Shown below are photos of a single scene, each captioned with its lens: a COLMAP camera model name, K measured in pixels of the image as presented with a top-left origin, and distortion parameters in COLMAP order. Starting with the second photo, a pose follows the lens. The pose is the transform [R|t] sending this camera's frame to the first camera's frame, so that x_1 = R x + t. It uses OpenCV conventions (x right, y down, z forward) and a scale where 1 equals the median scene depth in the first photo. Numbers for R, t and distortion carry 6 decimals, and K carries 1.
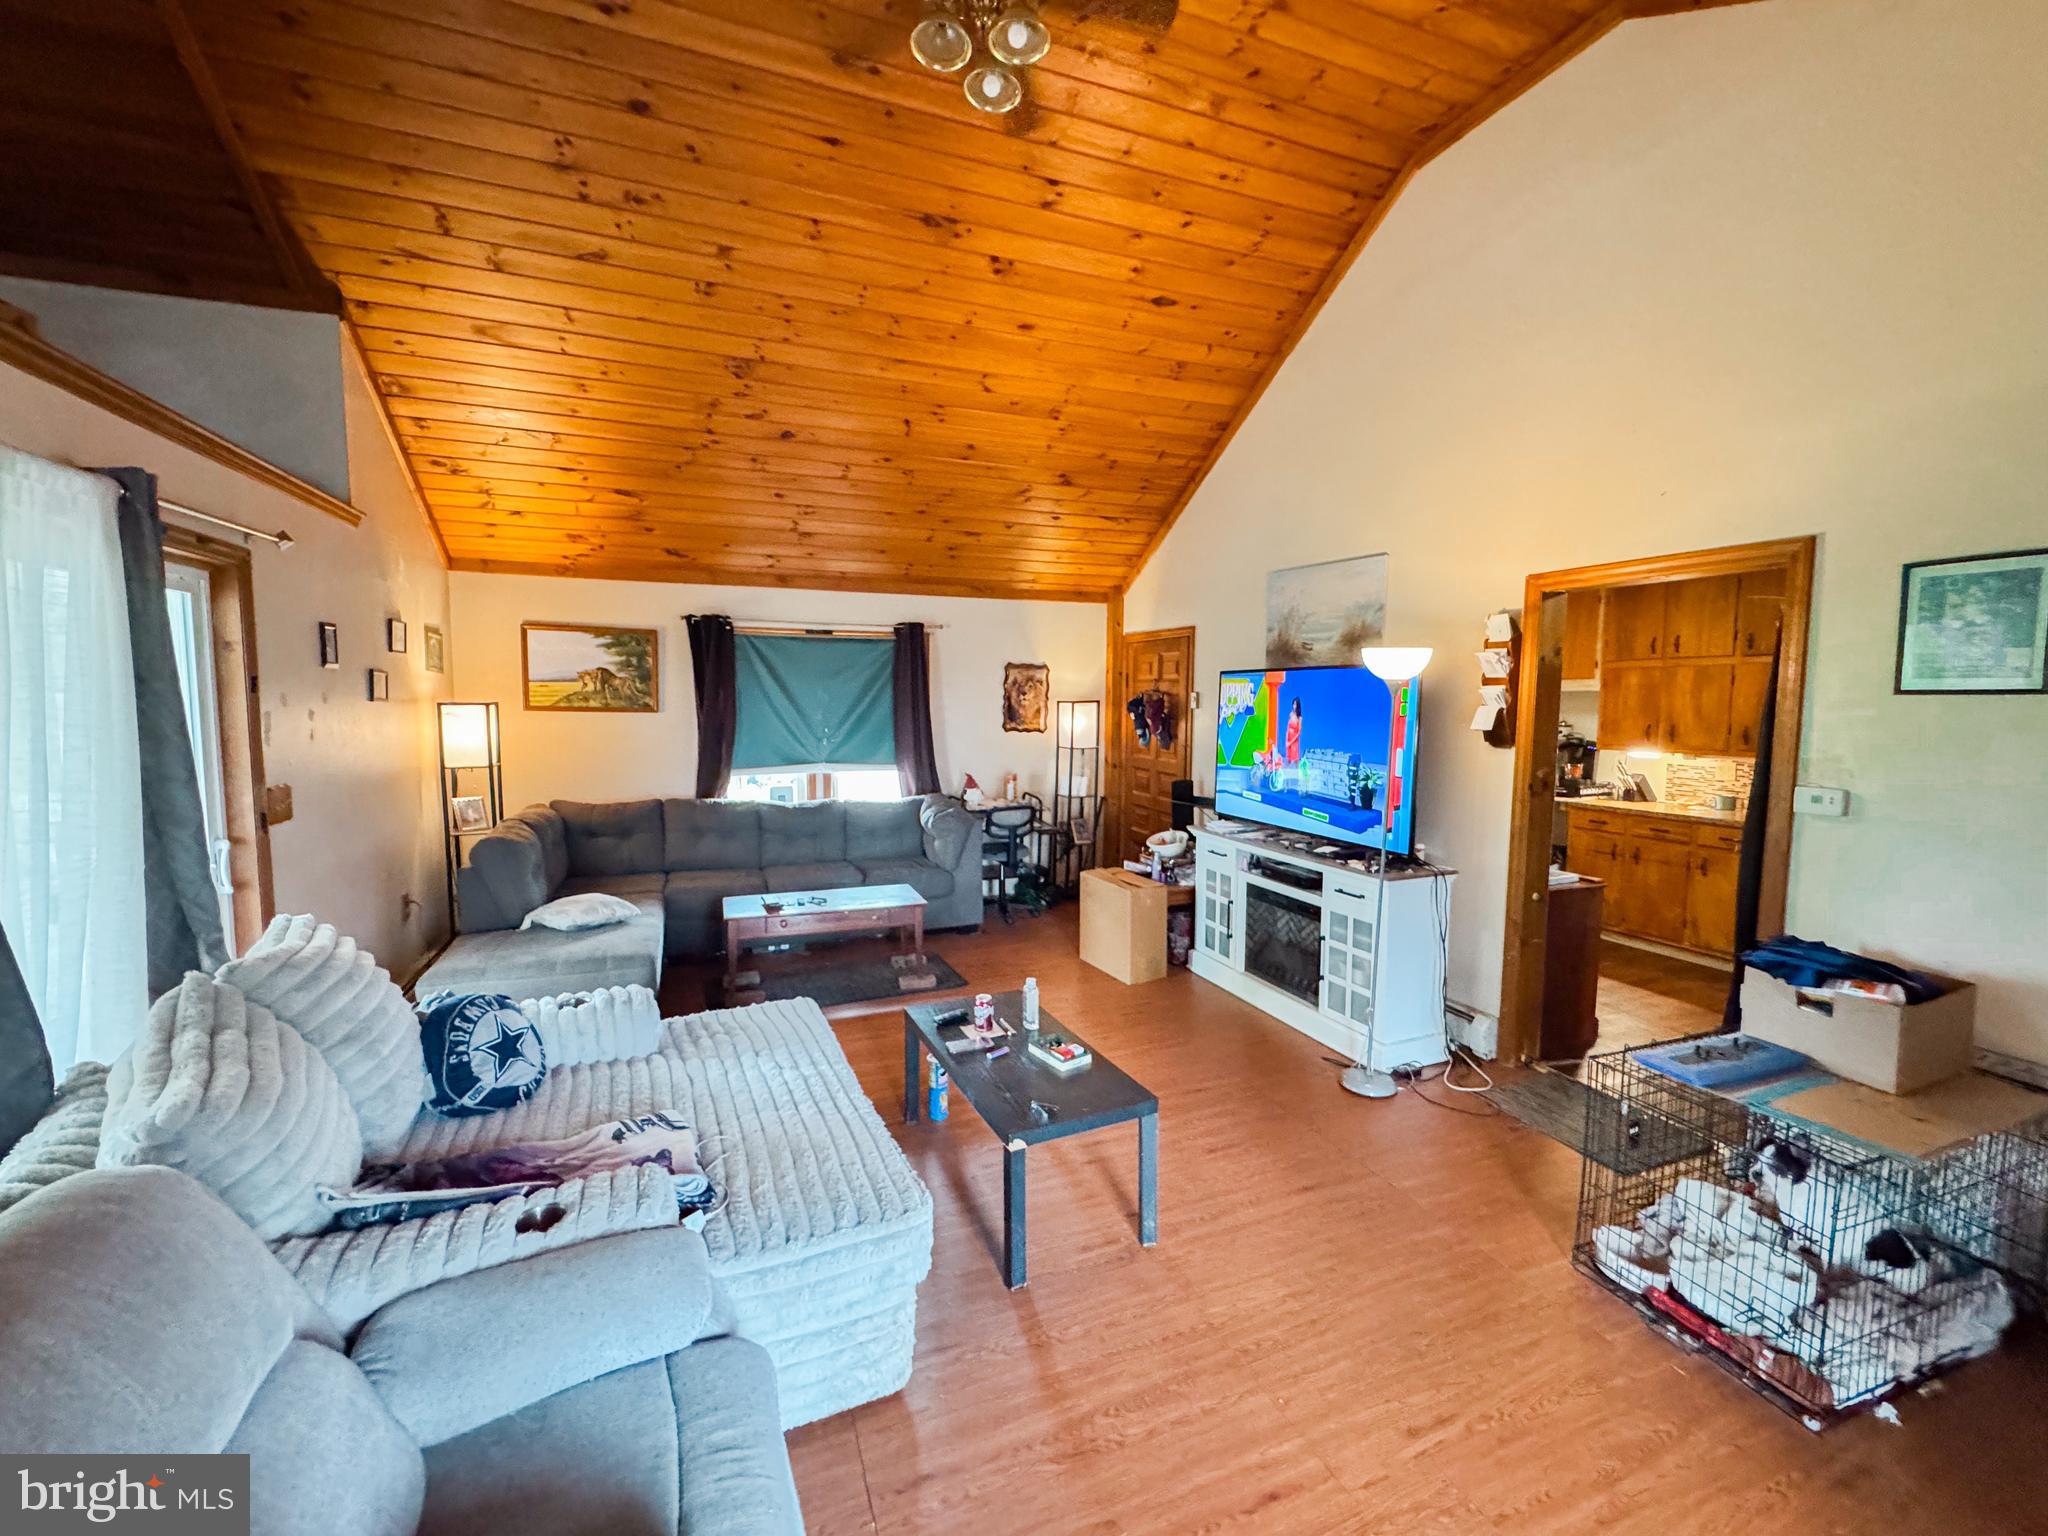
lens RADIAL K [[817.7, 0, 1025.5], [0, 817.7, 765.3], [0, 0, 1]] dist [-0.006912, 0.000674]
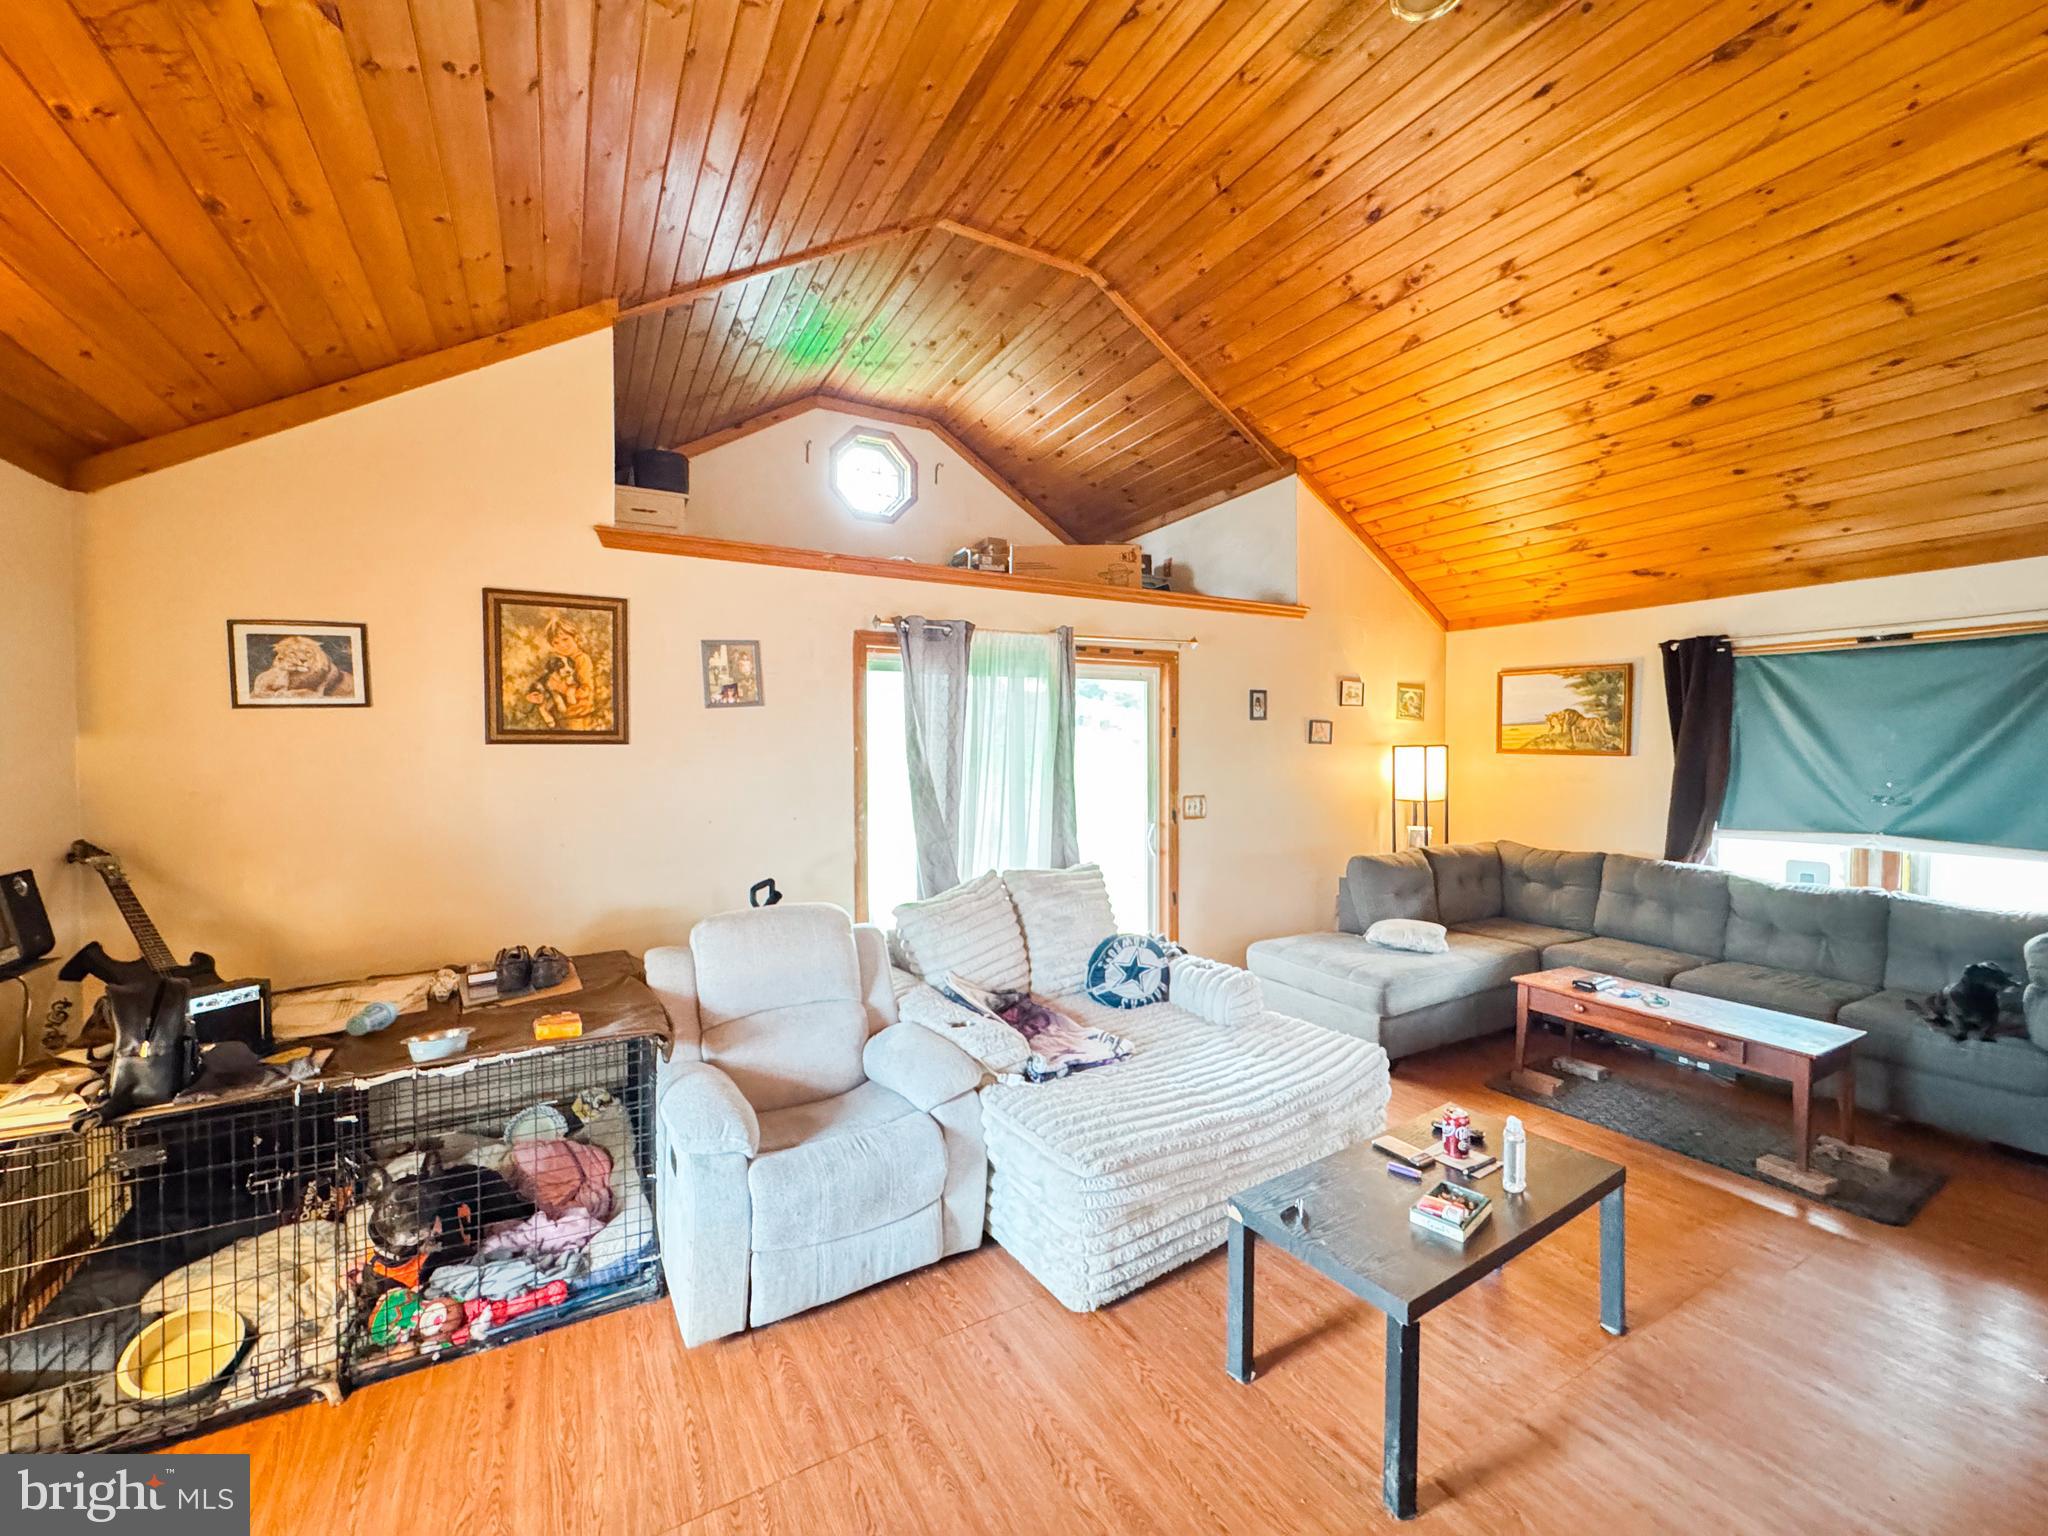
lens RADIAL K [[817.7, 0, 1017.9], [0, 817.7, 763.8], [0, 0, 1]] dist [-0.006912, 0.000674]
pose [[0.137632, 0.014009, -0.990384, 0.348135], [-0.078553, 0.996905, 0.003184, -0.008028], [0.987364, 0.077360, 0.138306, 0.243254]]
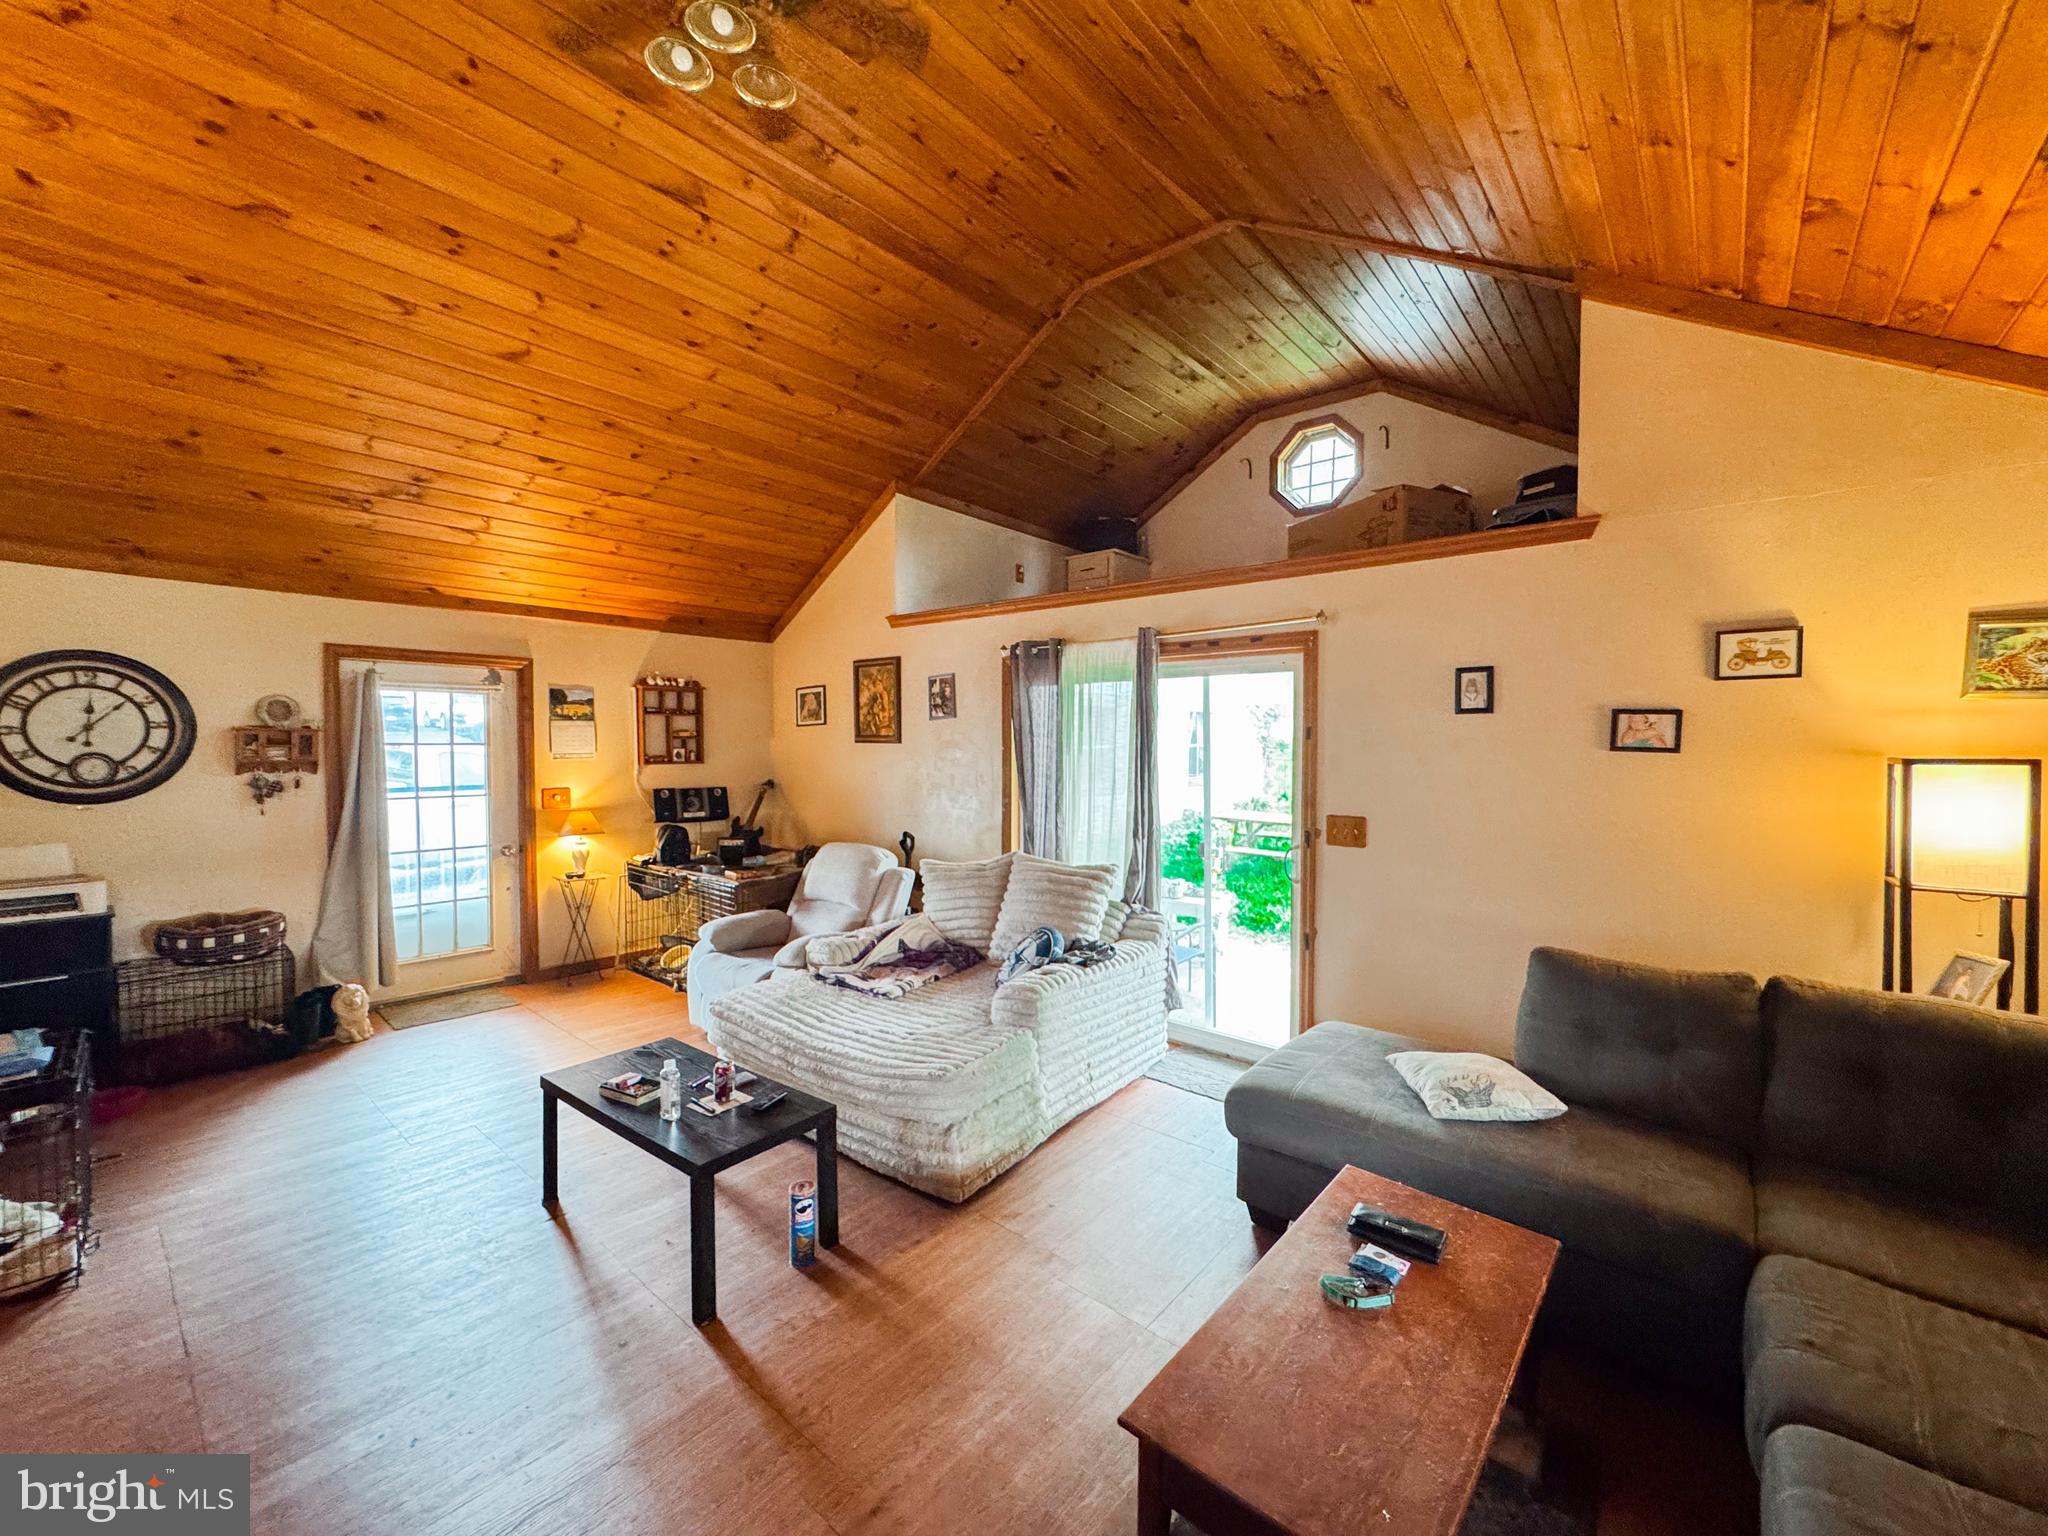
lens RADIAL K [[817.7, 0, 1021.9], [0, 817.7, 762.0], [0, 0, 1]] dist [-0.006912, 0.000674]
pose [[-0.882267, -0.002804, -0.470740, 0.045191], [-0.053051, 0.994204, 0.093508, -0.079032], [0.467750, 0.107473, -0.877303, 1.015825]]
